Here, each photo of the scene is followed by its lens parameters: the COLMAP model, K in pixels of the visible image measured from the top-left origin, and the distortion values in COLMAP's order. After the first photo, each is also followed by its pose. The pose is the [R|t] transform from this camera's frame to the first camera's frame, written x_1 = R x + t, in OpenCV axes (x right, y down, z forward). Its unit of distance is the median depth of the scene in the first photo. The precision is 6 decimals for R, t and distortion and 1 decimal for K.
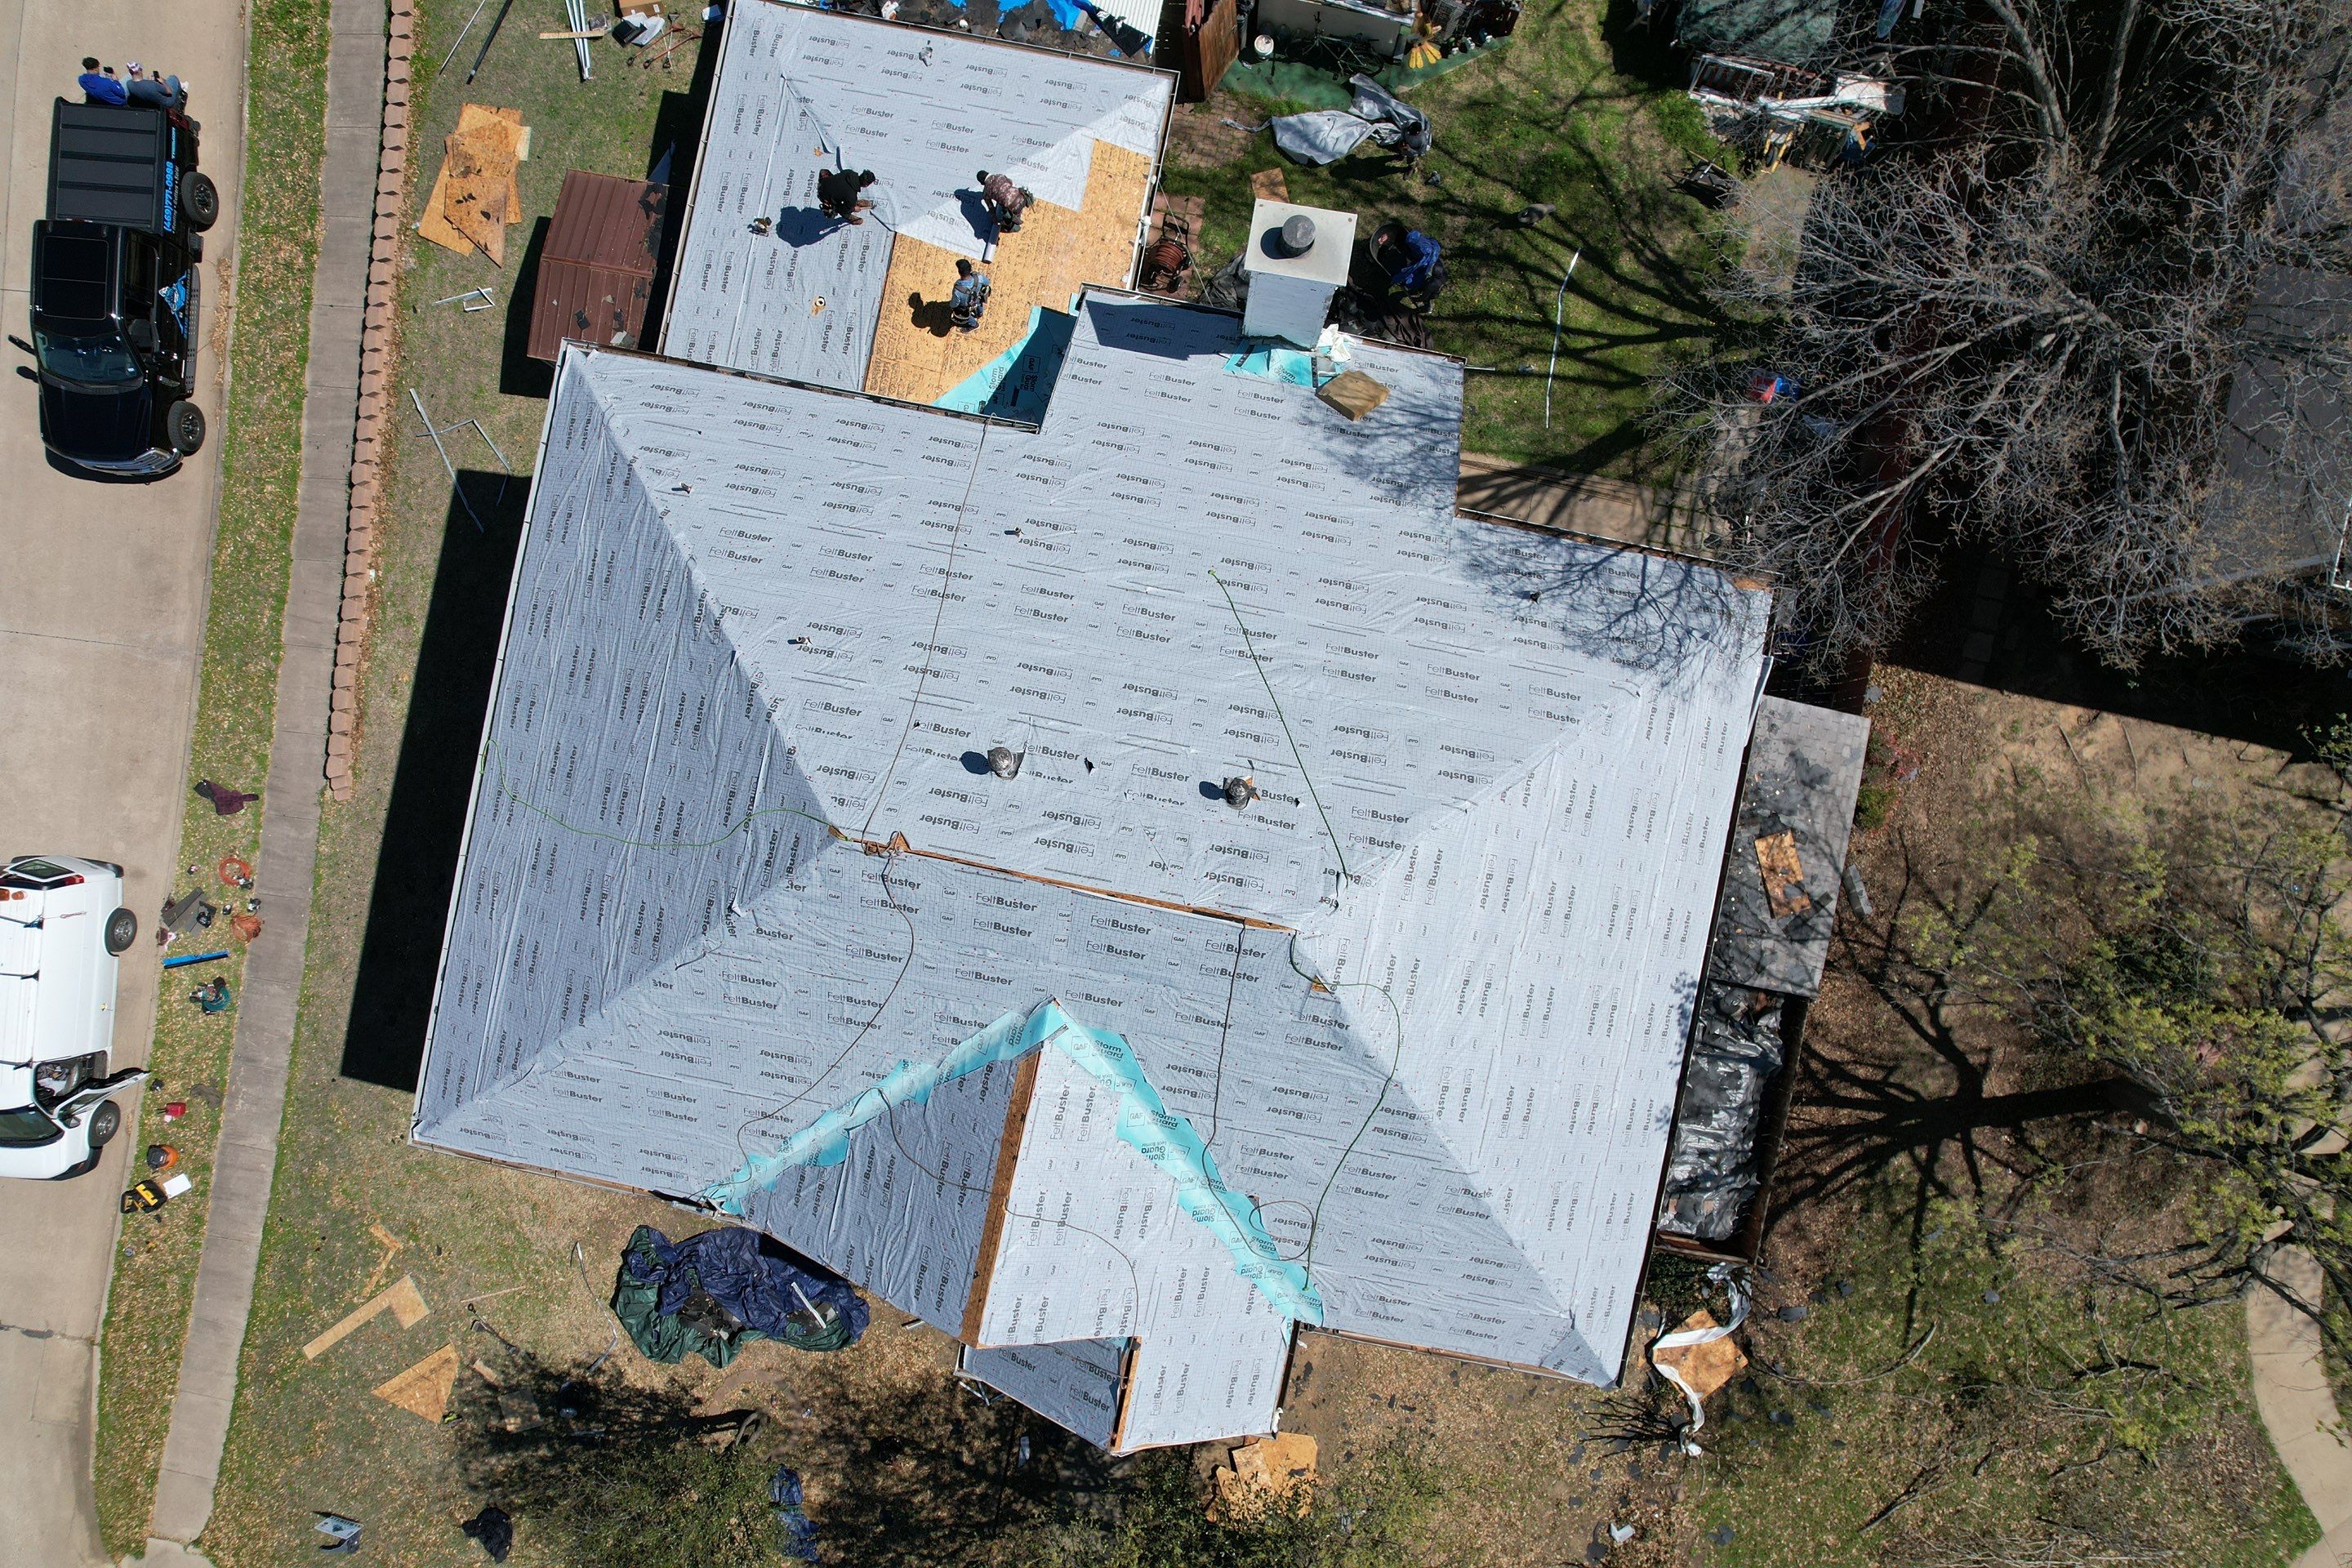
lens RADIAL K [[1507.9, 0, 1169.1], [0, 1507.9, 783.0], [0, 0, 1]] dist [-0.076232, 0.063244]
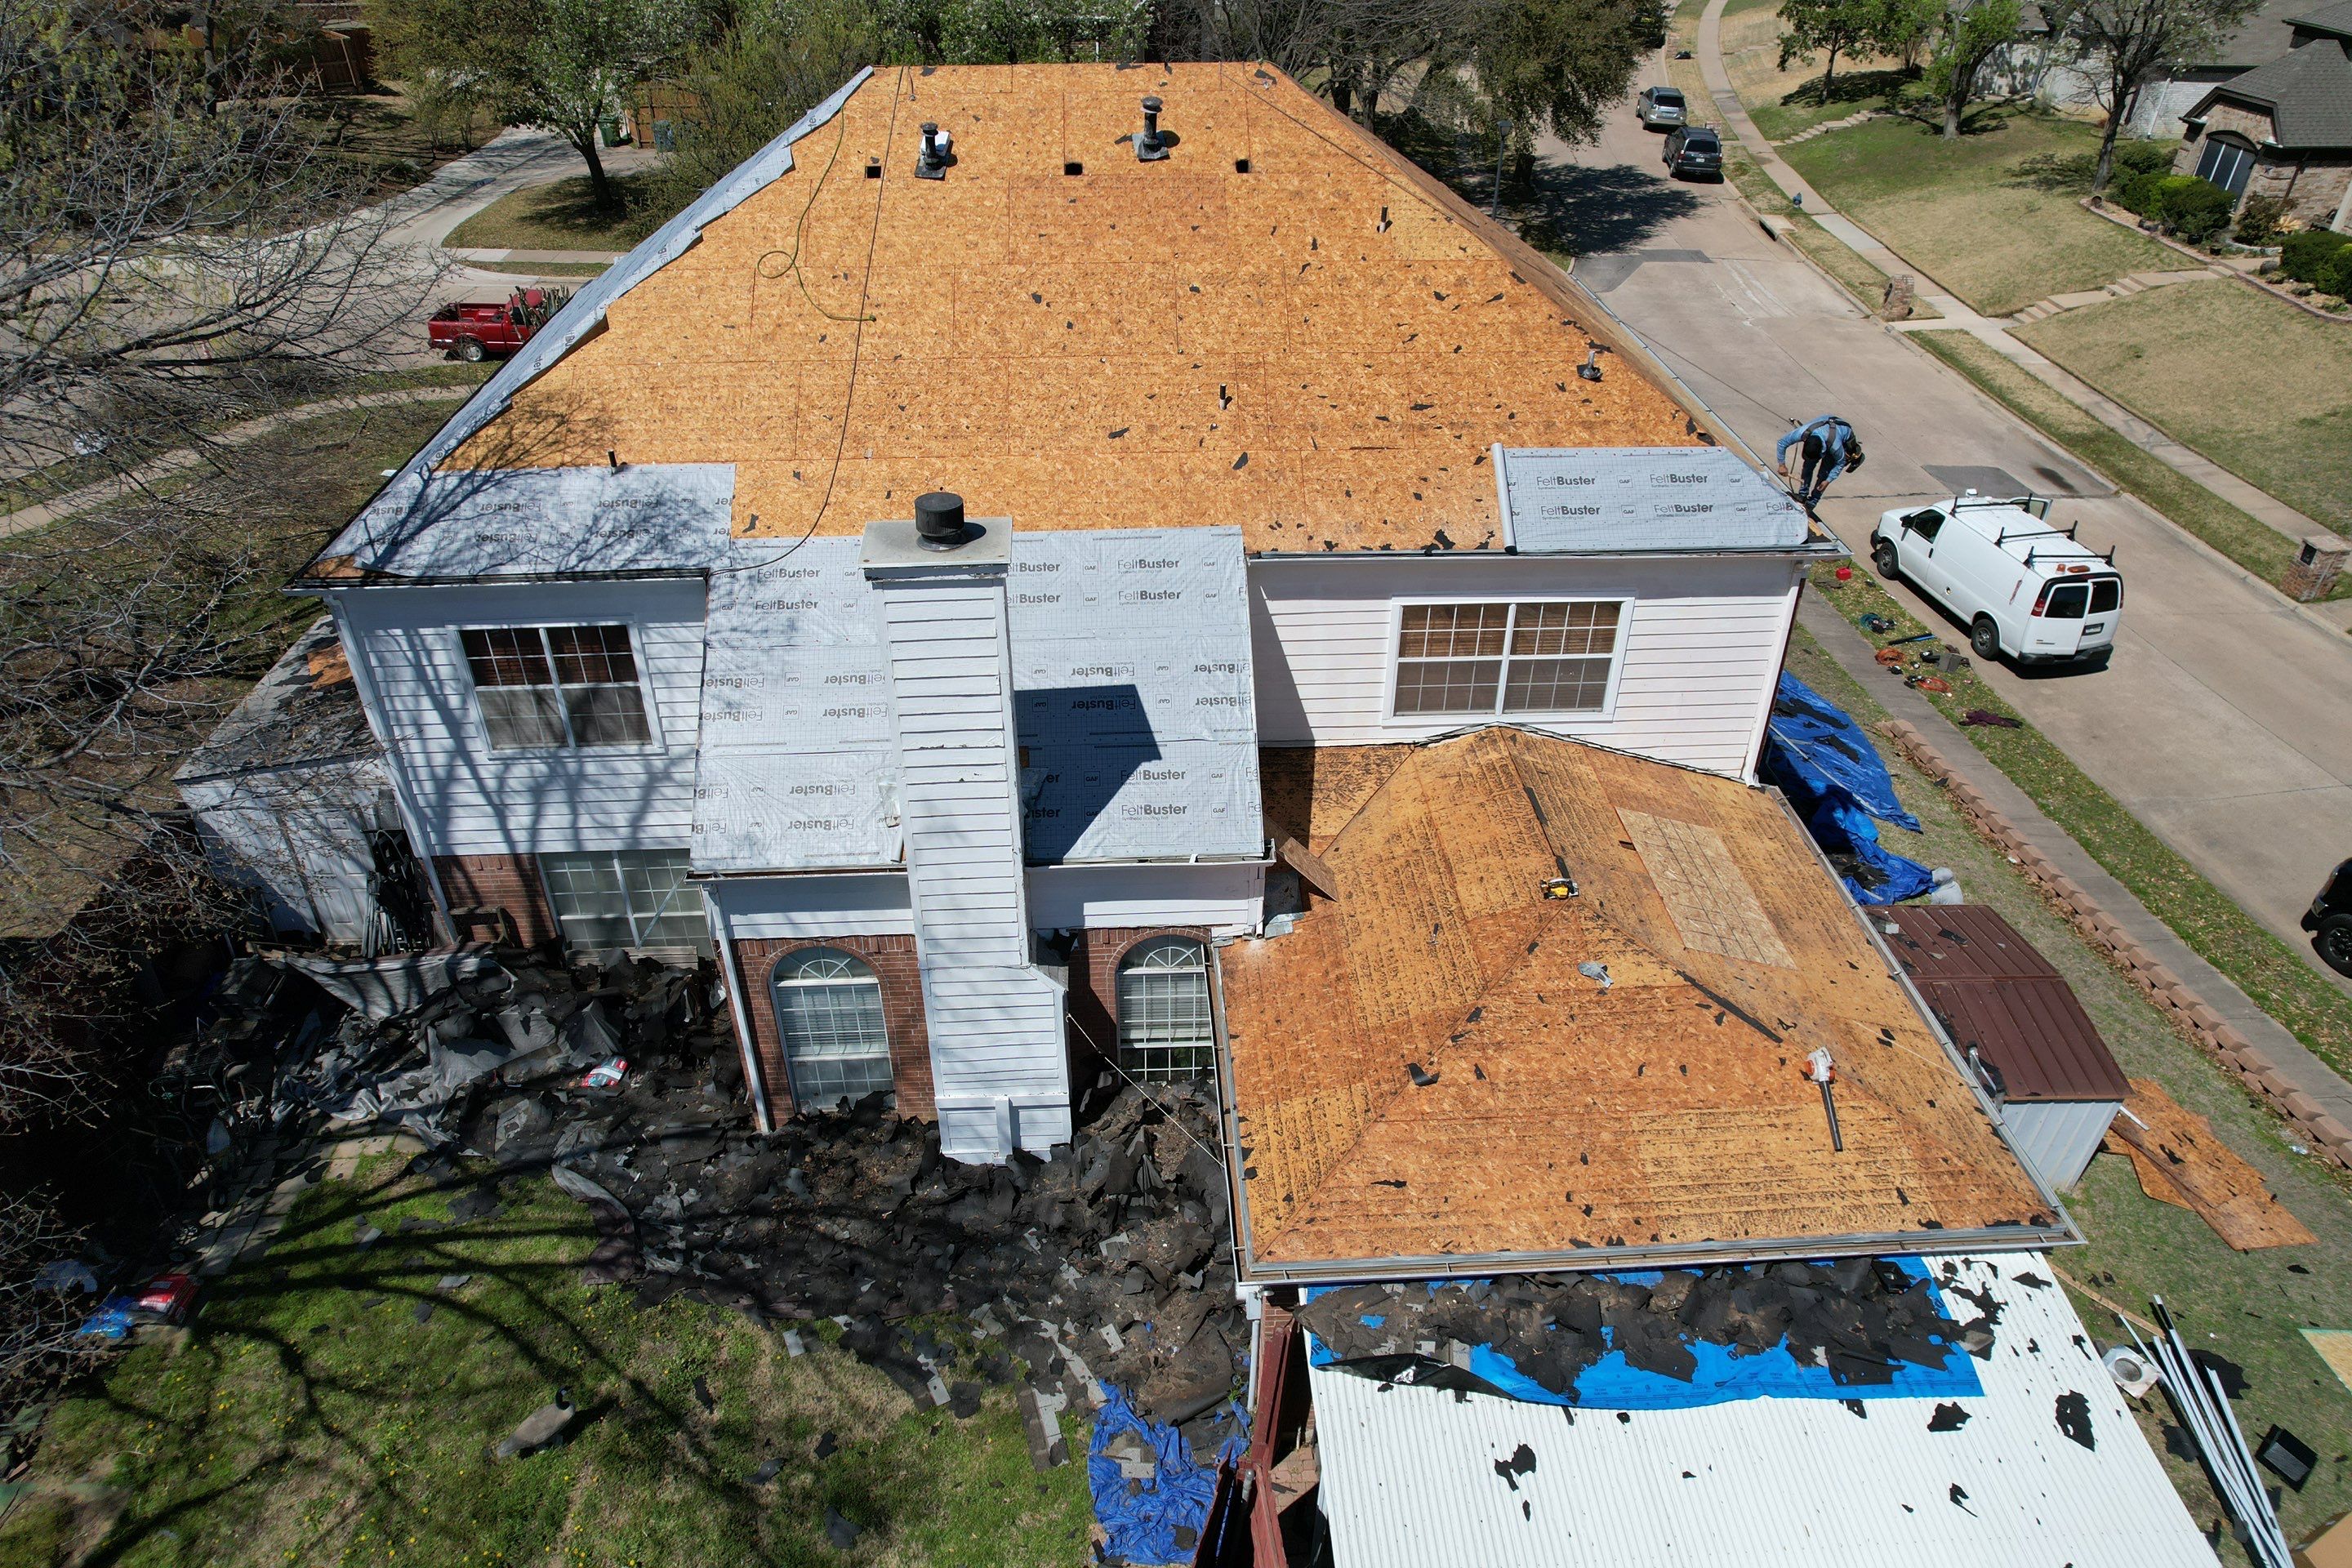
lens RADIAL K [[1507.9, 0, 1182.6], [0, 1507.9, 772.9], [0, 0, 1]] dist [-0.076232, 0.063244]
pose [[-0.969570, 0.141730, -0.199615, 0.089916], [-0.244552, -0.523023, 0.816481, -0.698812], [0.011317, 0.840452, 0.541767, 0.491740]]
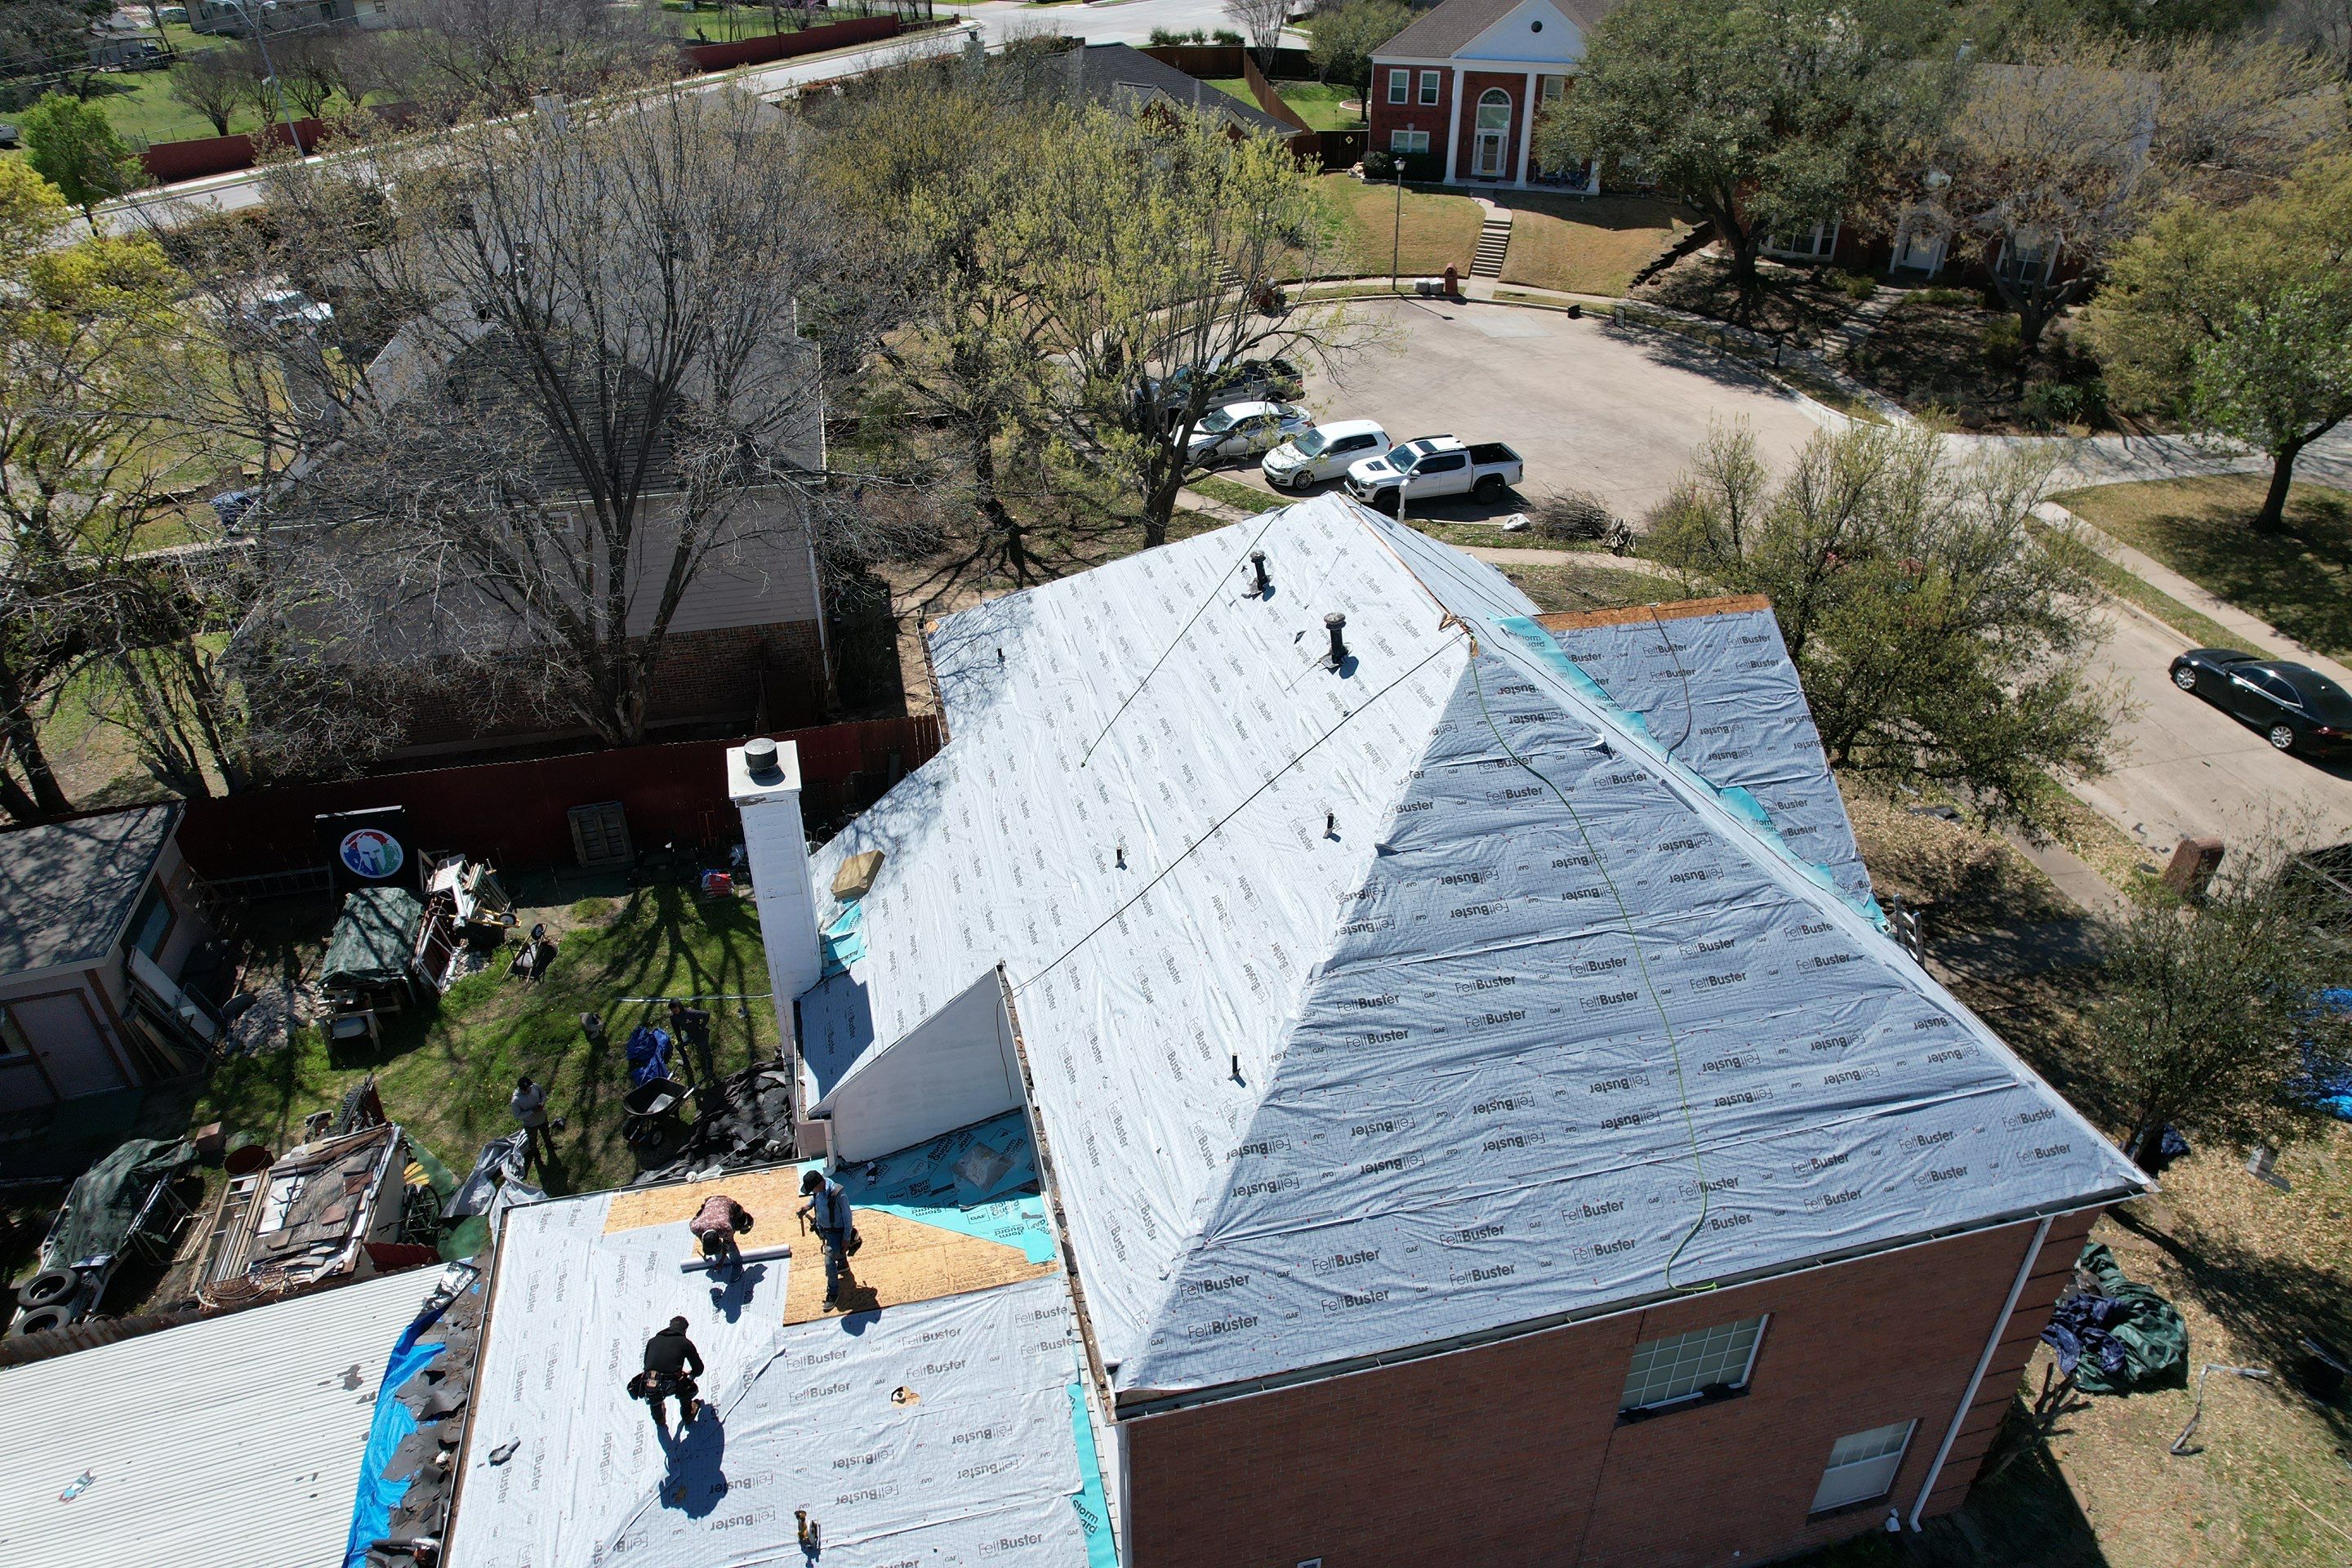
lens RADIAL K [[1507.9, 0, 1174.6], [0, 1507.9, 810.8], [0, 0, 1]] dist [-0.076232, 0.063244]
pose [[-0.423498, -0.473652, 0.772207, -0.594816], [0.905897, -0.221914, 0.360700, -0.334471], [0.000517, 0.852295, 0.523061, 0.326625]]
